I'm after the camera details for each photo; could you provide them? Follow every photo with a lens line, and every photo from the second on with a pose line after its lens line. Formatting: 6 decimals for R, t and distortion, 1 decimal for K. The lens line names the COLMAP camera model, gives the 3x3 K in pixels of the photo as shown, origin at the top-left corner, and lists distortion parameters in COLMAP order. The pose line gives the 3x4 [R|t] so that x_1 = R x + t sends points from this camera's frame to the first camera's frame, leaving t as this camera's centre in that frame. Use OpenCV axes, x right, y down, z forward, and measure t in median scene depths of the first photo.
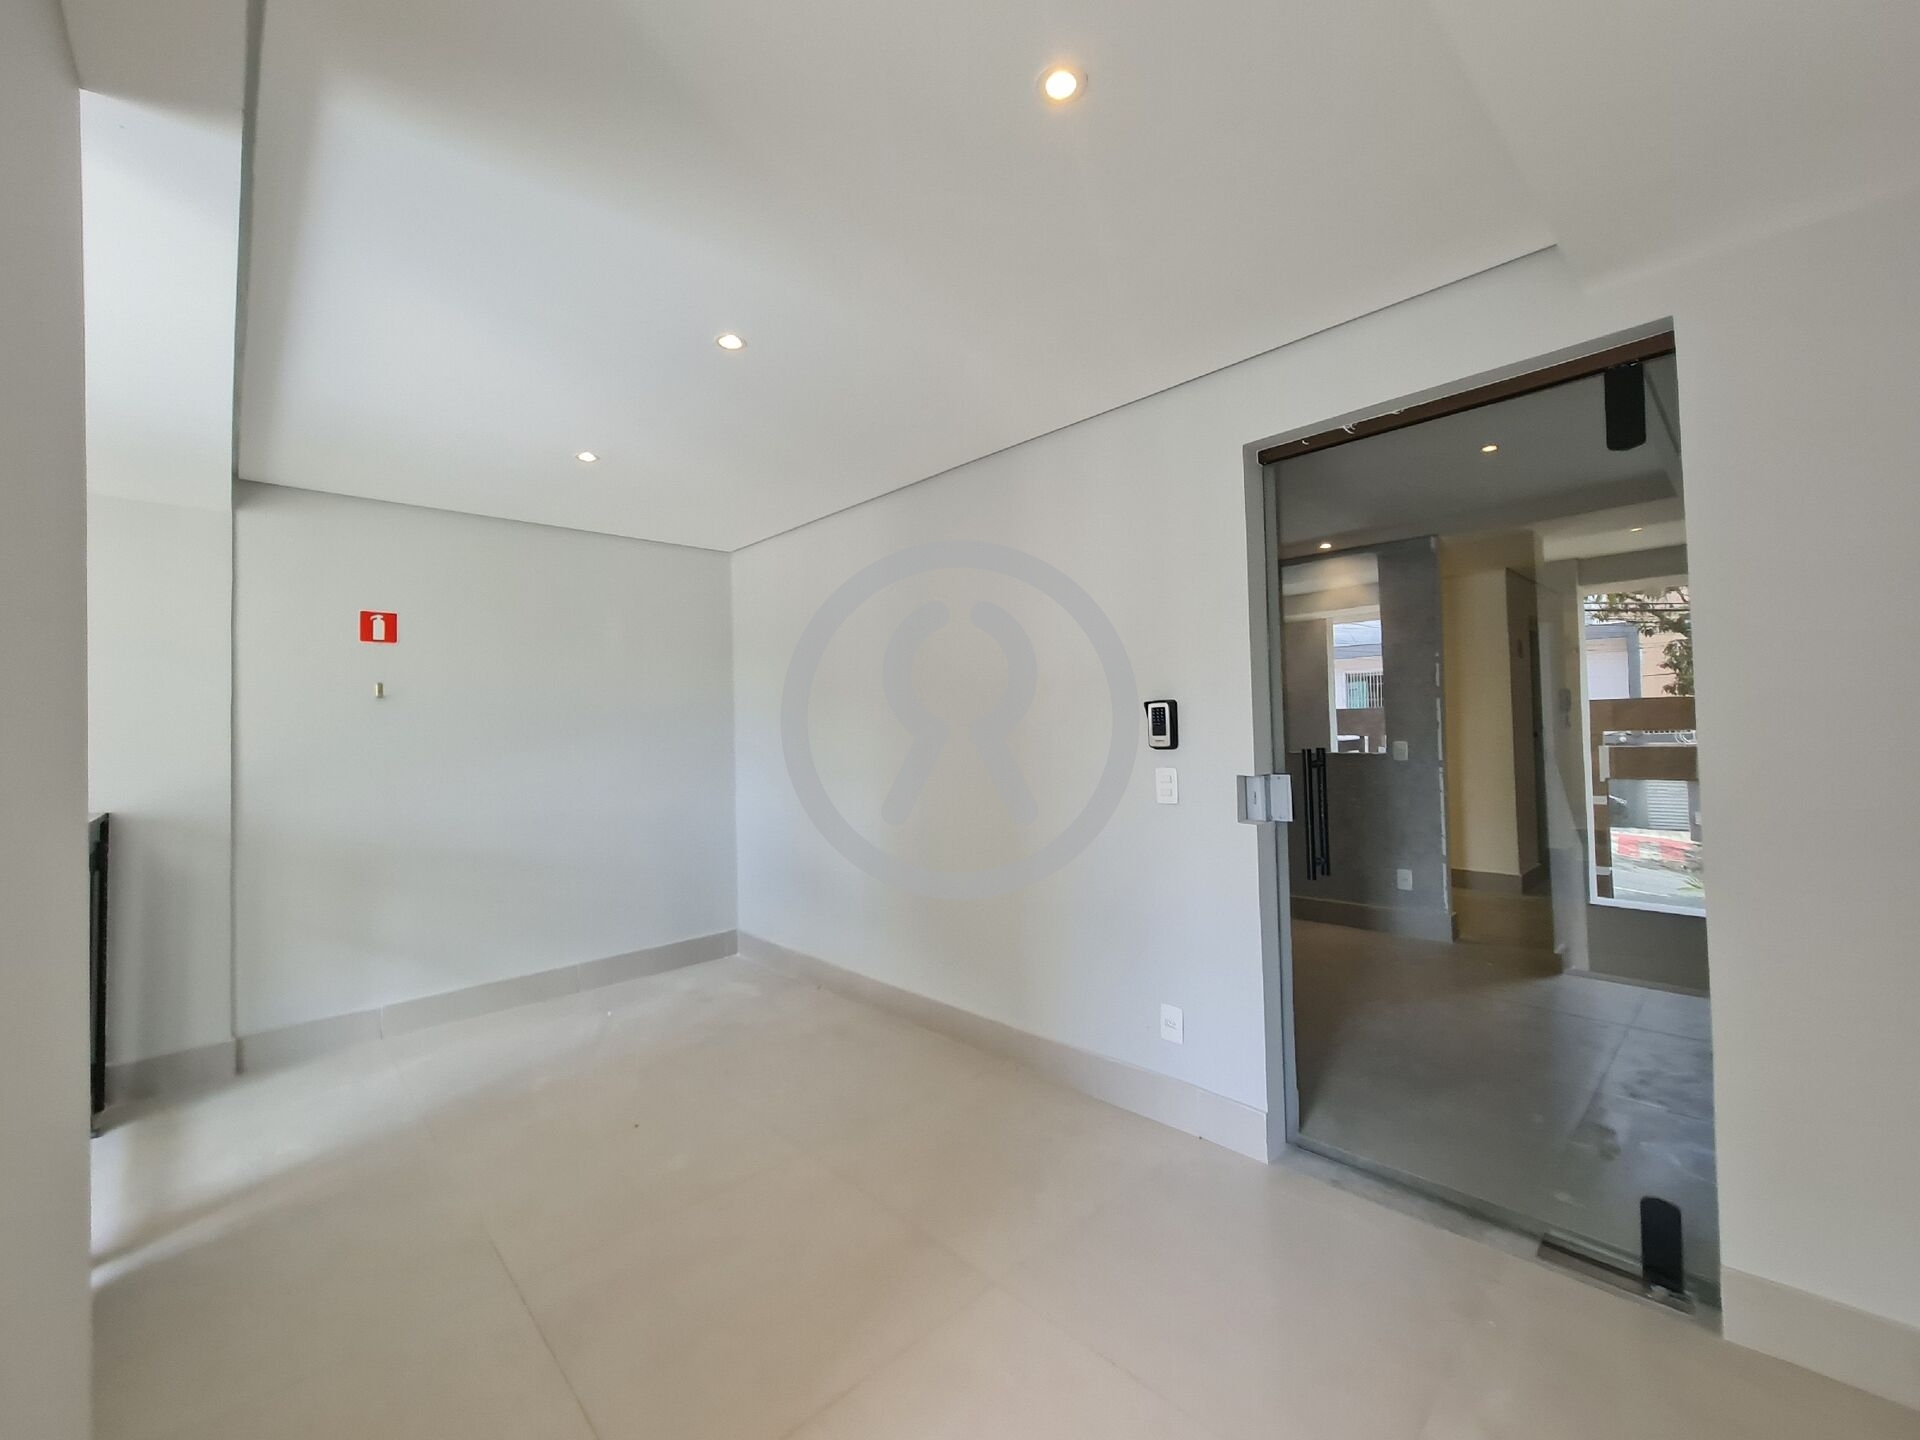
lens RADIAL K [[785.2, 0, 957.4], [0, 785.2, 707.0], [0, 0, 1]] dist [-0.001639, -0.000545]
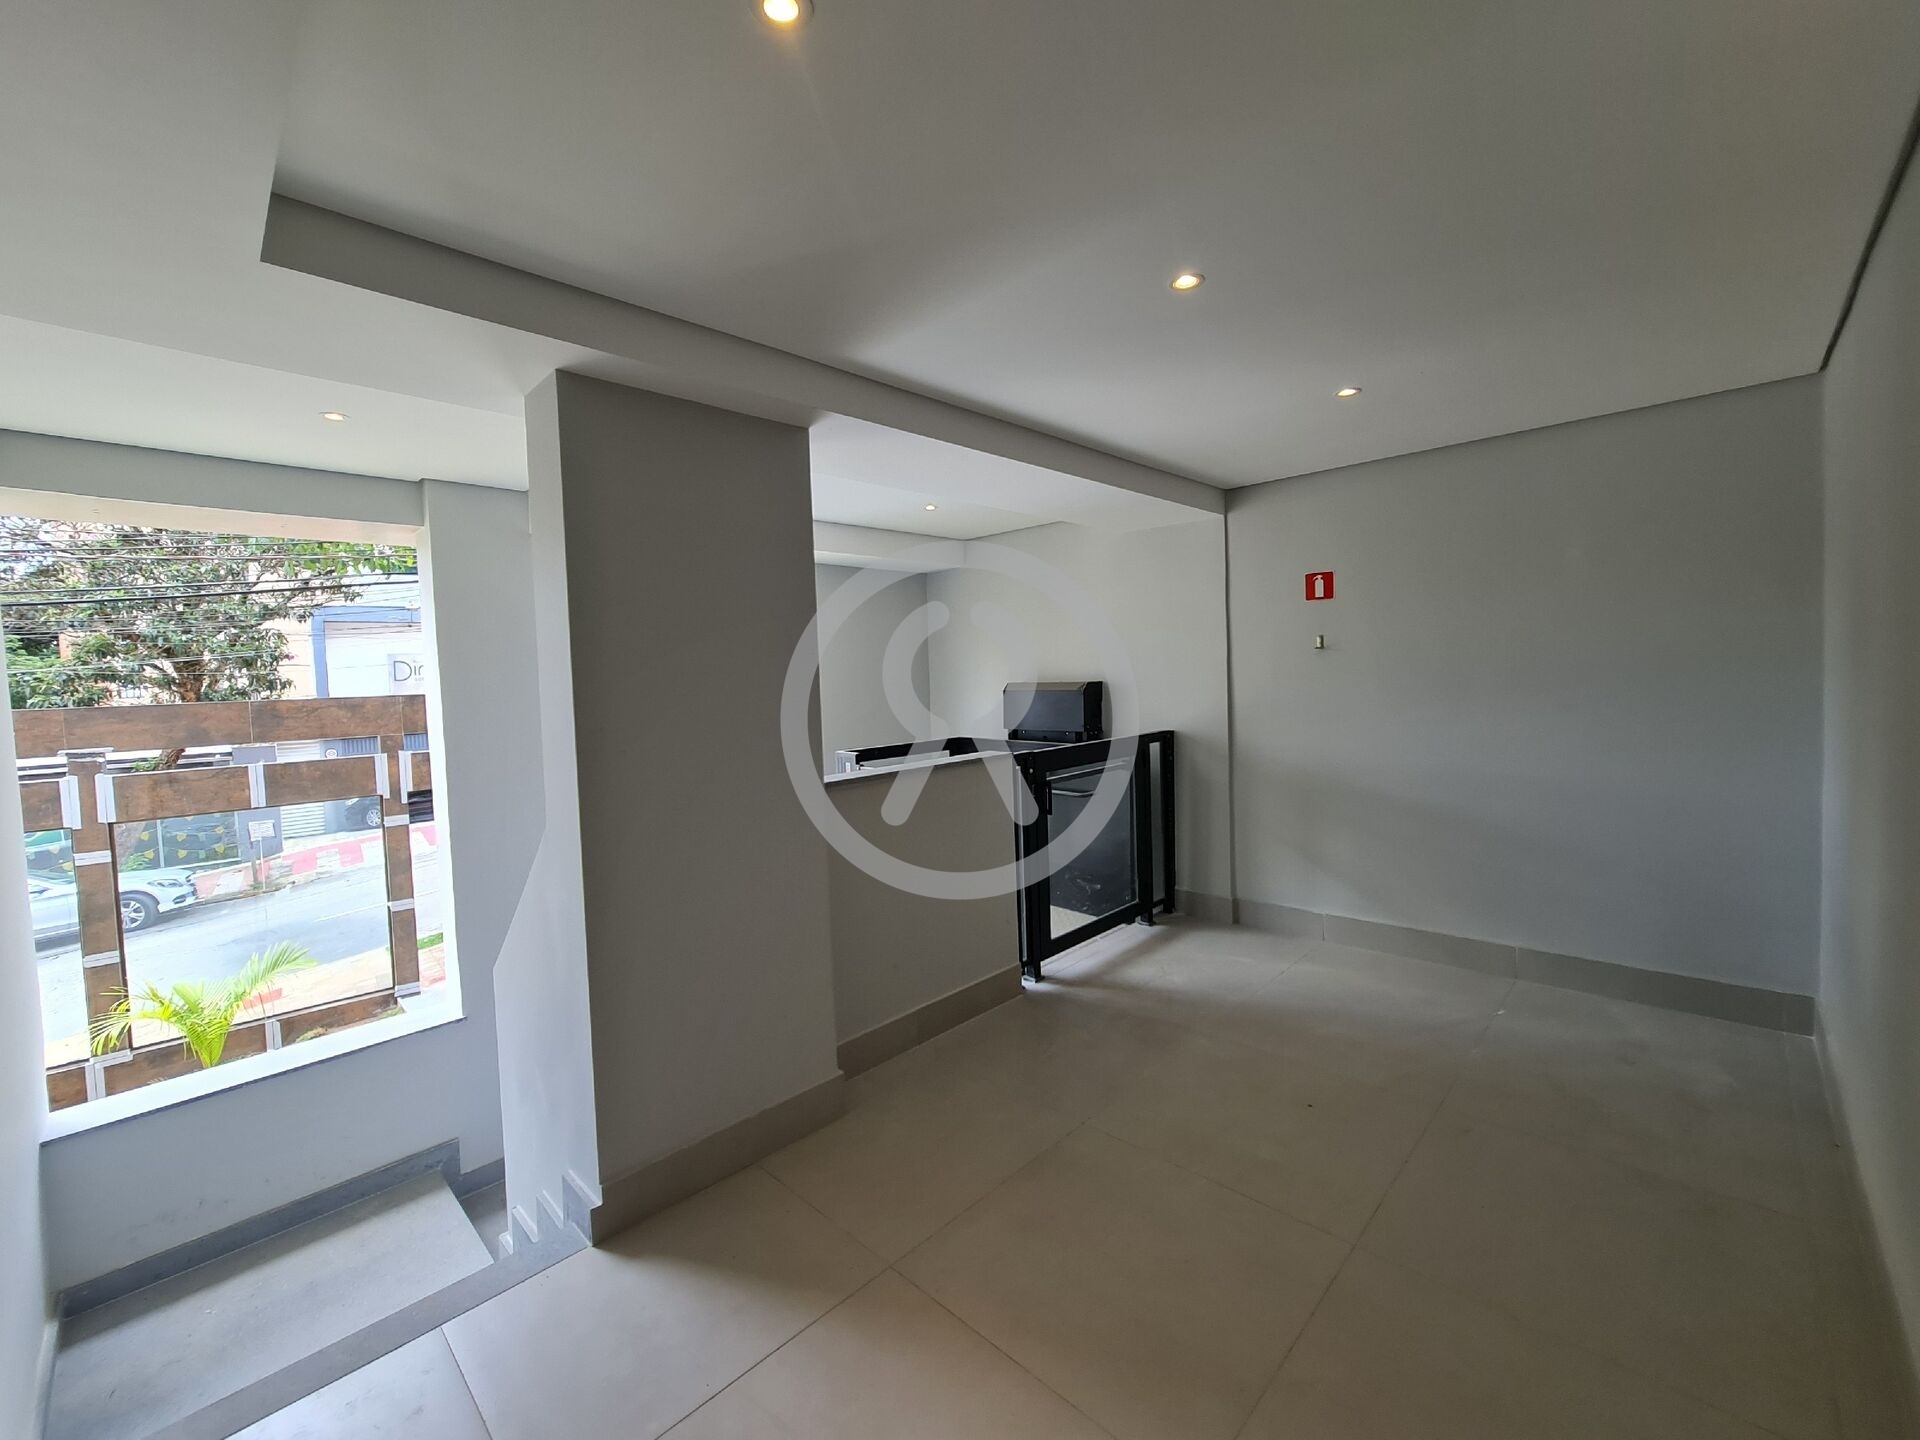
lens RADIAL K [[785.2, 0, 957.4], [0, 785.2, 707.0], [0, 0, 1]] dist [-0.001639, -0.000545]
pose [[0.045325, 0.061831, -0.997057, 0.386588], [0.058984, 0.996176, 0.064457, -0.032218], [0.997229, -0.061732, 0.041504, 0.426352]]
